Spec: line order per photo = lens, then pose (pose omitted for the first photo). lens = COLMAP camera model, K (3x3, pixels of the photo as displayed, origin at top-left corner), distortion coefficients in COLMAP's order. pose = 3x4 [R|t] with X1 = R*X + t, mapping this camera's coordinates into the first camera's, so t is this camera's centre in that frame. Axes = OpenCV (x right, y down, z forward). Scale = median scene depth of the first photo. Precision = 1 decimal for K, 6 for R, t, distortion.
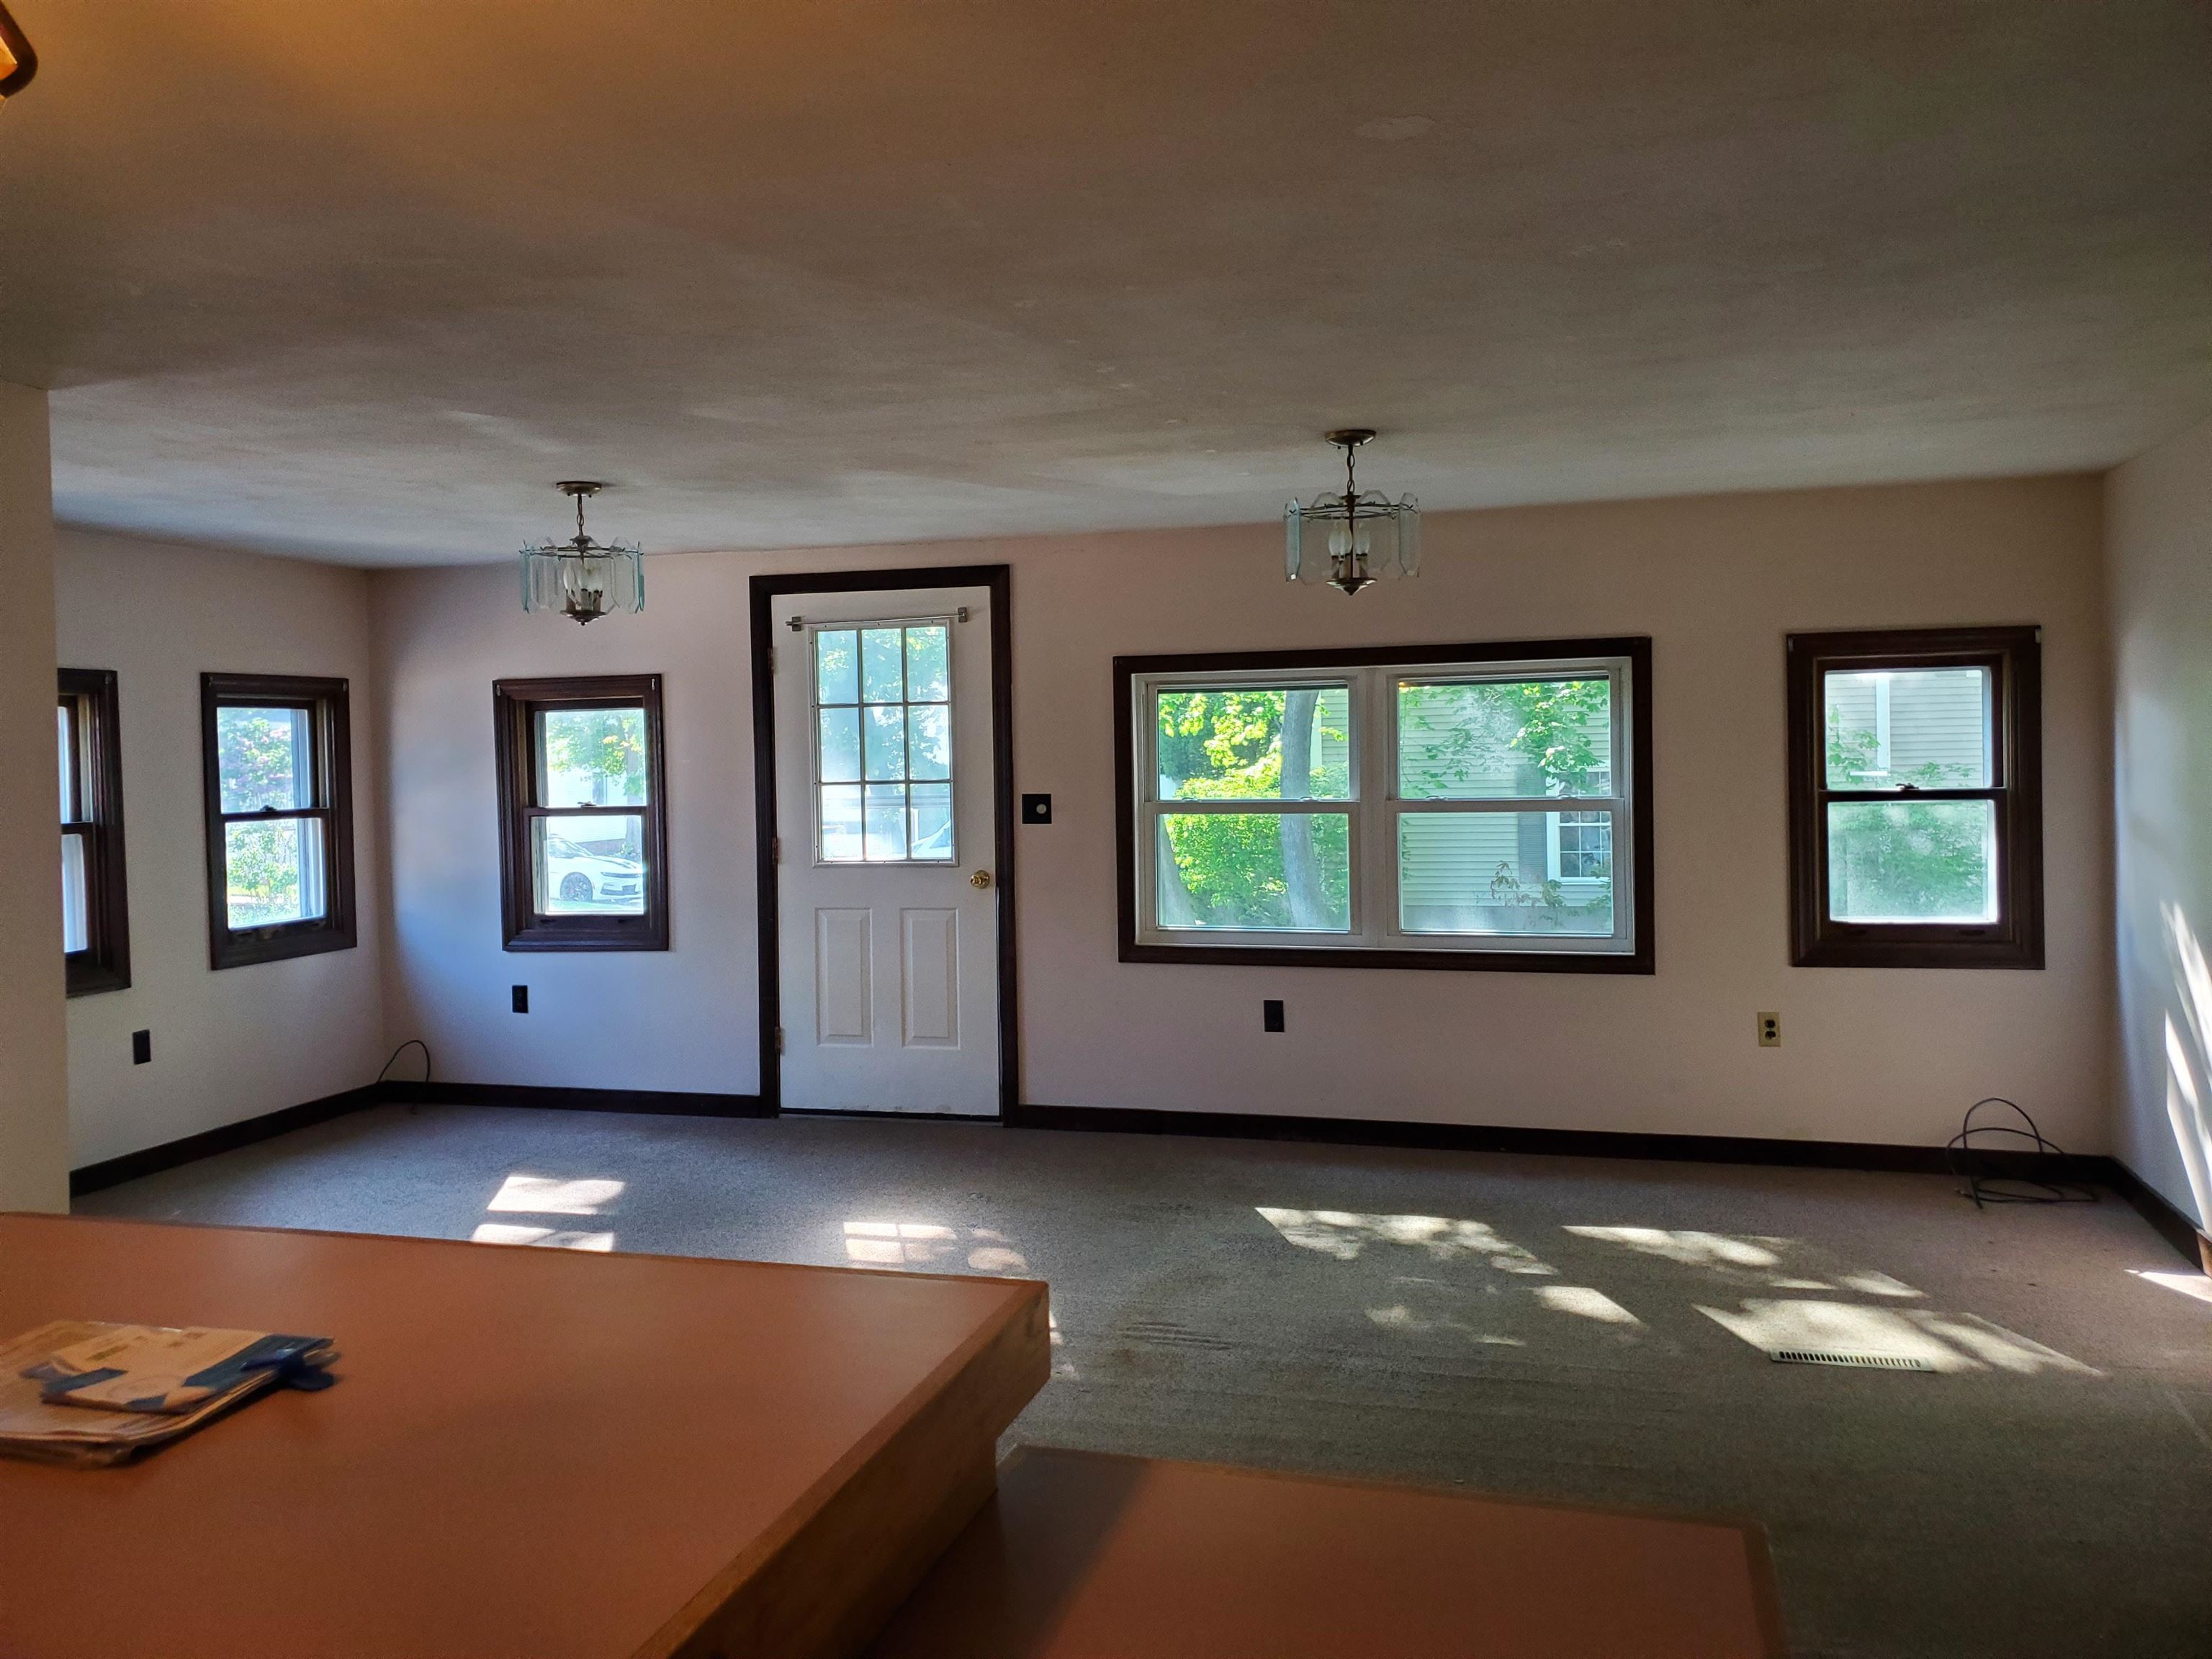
lens RADIAL K [[1695.4, 0, 1104.3], [0, 1695.4, 789.6], [0, 0, 1]] dist [0.076204, 0.001280]
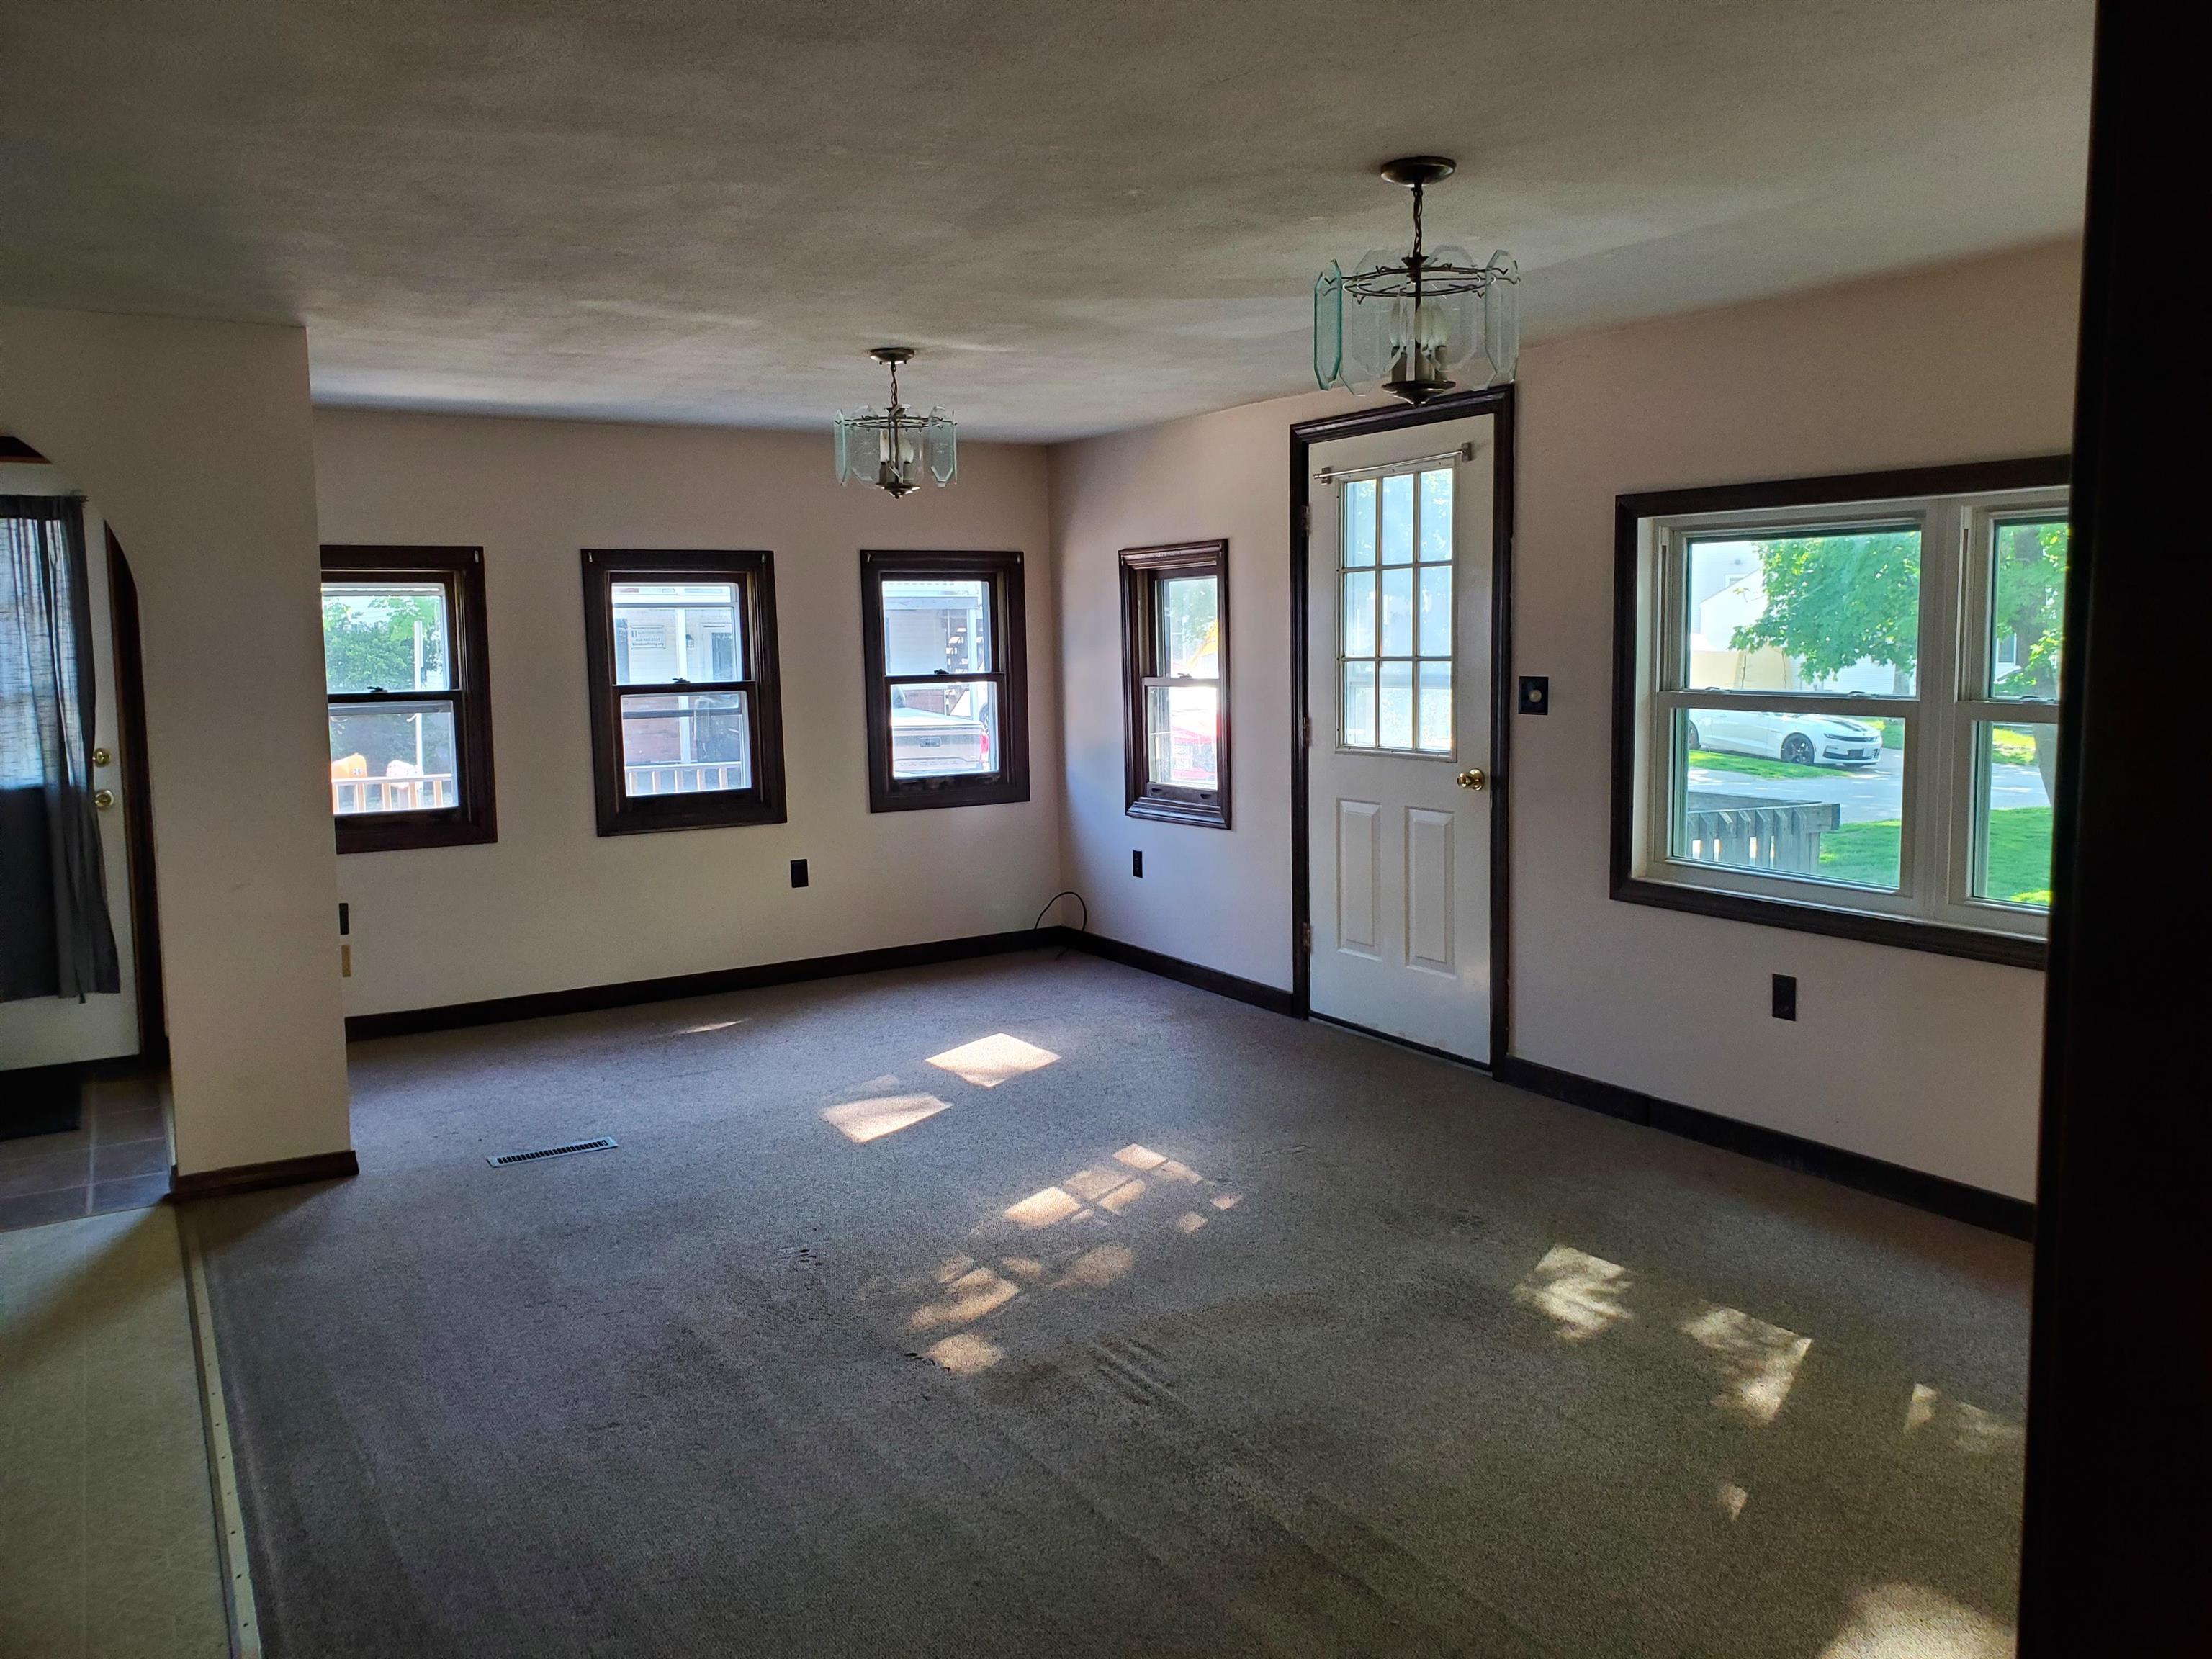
lens RADIAL K [[1712.1, 0, 1094.4], [0, 1712.1, 822.2], [0, 0, 1]] dist [0.006294, 0.008640]
pose [[0.730583, 0.082734, -0.677793, 0.349133], [-0.010699, 0.993898, 0.109786, -0.015170], [0.682740, -0.072957, 0.727010, 0.265276]]
